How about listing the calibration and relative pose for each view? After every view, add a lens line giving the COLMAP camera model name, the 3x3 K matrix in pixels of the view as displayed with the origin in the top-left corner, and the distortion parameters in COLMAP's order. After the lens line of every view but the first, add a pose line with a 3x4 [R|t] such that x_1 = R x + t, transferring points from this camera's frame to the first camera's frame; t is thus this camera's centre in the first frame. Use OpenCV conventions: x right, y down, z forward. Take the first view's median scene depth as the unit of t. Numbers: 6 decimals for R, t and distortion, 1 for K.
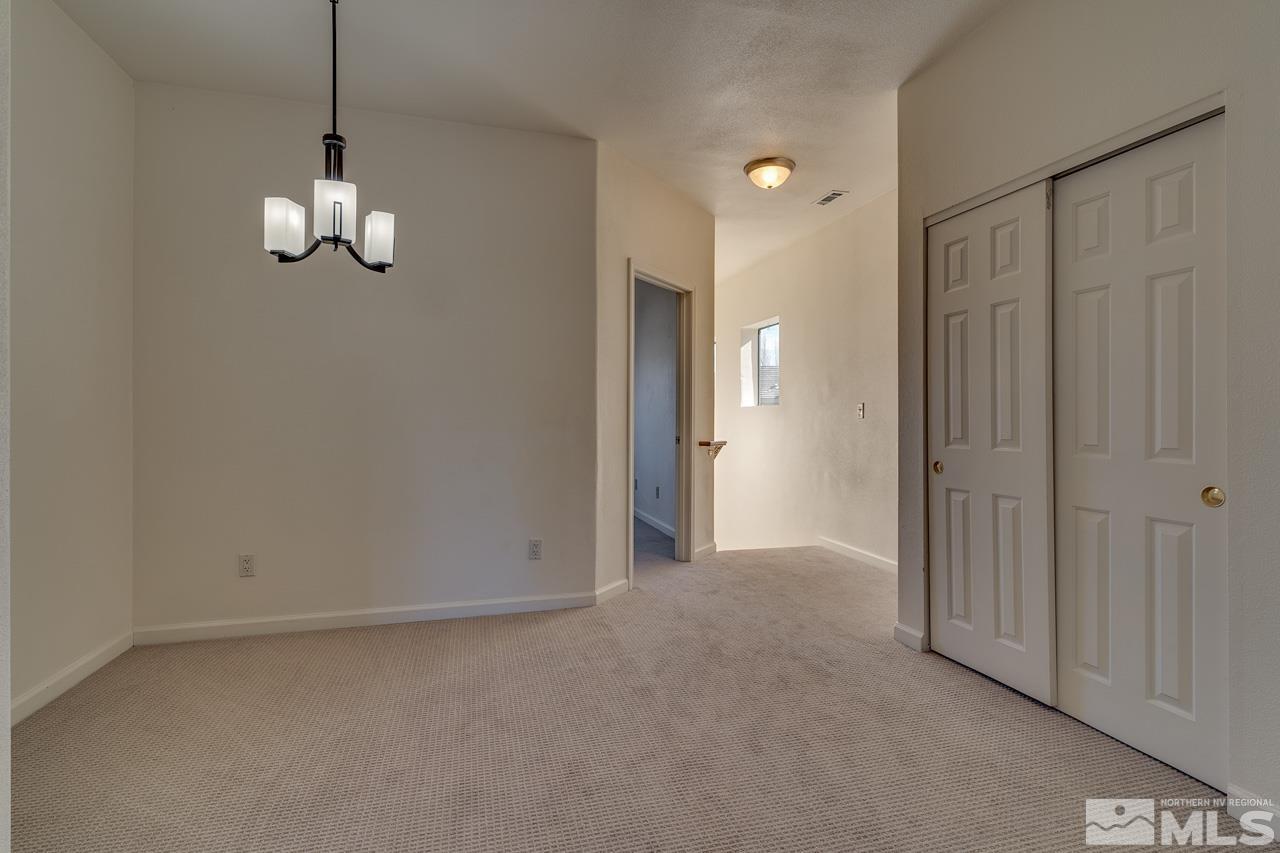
lens RADIAL K [[618.7, 0, 638.2], [0, 618.7, 415.7], [0, 0, 1]] dist [-0.001565, -0.000002]
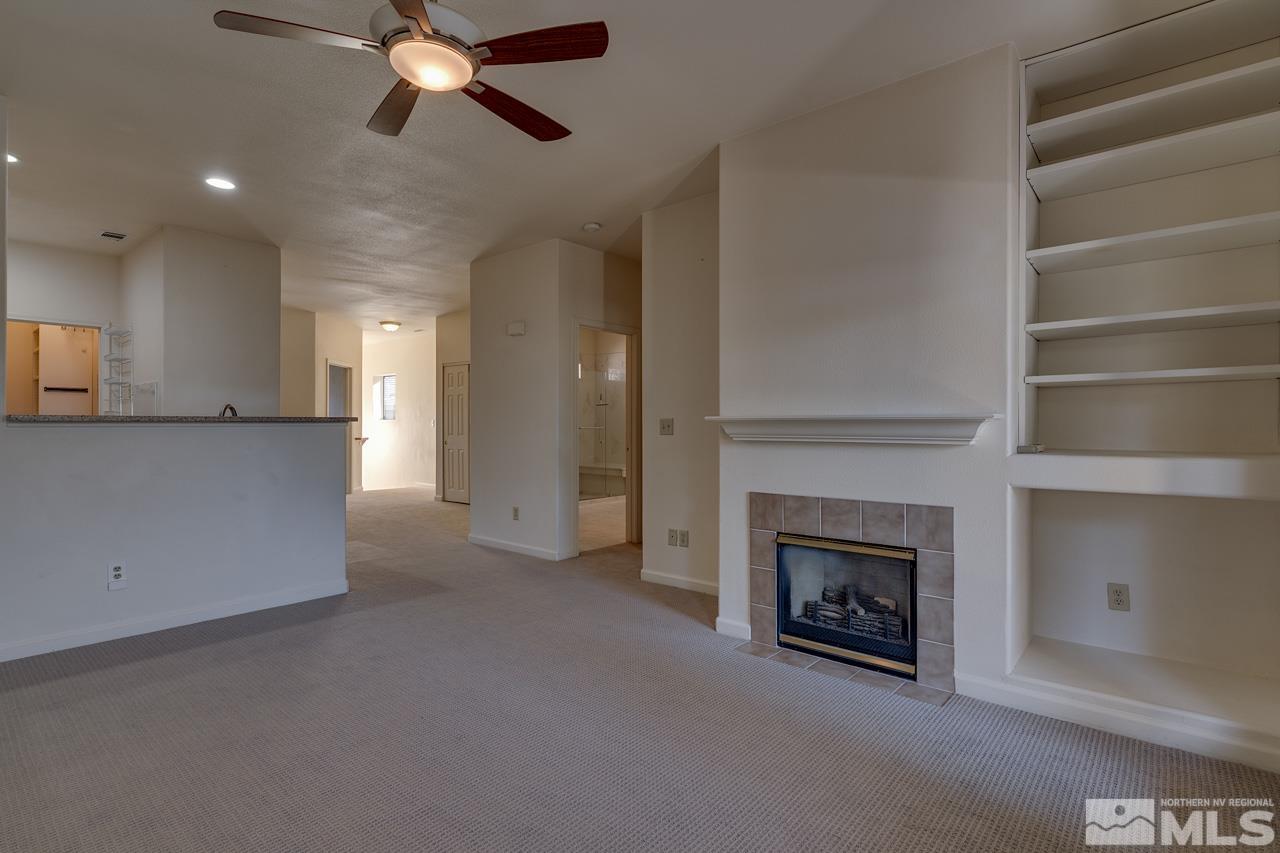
lens RADIAL K [[621.4, 0, 640.0], [0, 621.4, 426.5], [0, 0, 1]] dist [0.002231, 0.000442]
pose [[0.829150, -0.002523, 0.559021, -0.305304], [-0.003575, 0.999945, 0.009814, -0.023190], [-0.559015, -0.010136, 0.829095, -1.415409]]
